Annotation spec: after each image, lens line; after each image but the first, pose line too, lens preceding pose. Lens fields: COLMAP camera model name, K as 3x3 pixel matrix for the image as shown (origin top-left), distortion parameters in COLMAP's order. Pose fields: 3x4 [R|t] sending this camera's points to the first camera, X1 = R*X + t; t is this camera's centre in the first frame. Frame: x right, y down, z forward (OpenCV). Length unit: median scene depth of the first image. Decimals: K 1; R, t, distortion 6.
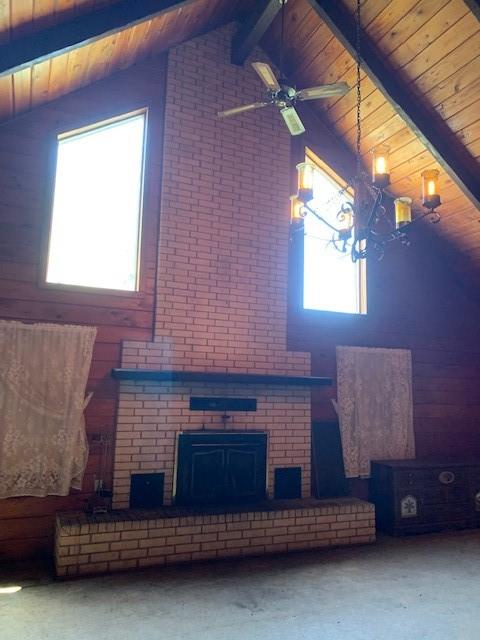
lens RADIAL K [[499.3, 0, 239.5], [0, 499.3, 313.9], [0, 0, 1]] dist [0.030793, -0.038651]
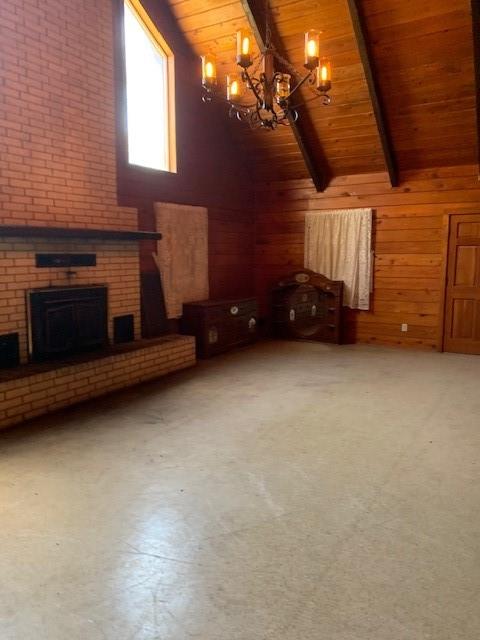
lens RADIAL K [[499.3, 0, 236.3], [0, 499.3, 321.5], [0, 0, 1]] dist [0.030793, -0.038651]
pose [[0.801579, -0.111774, 0.587348, -0.356713], [-0.064945, 0.960279, 0.271377, 0.007757], [-0.594351, -0.255676, 0.762481, 0.021151]]
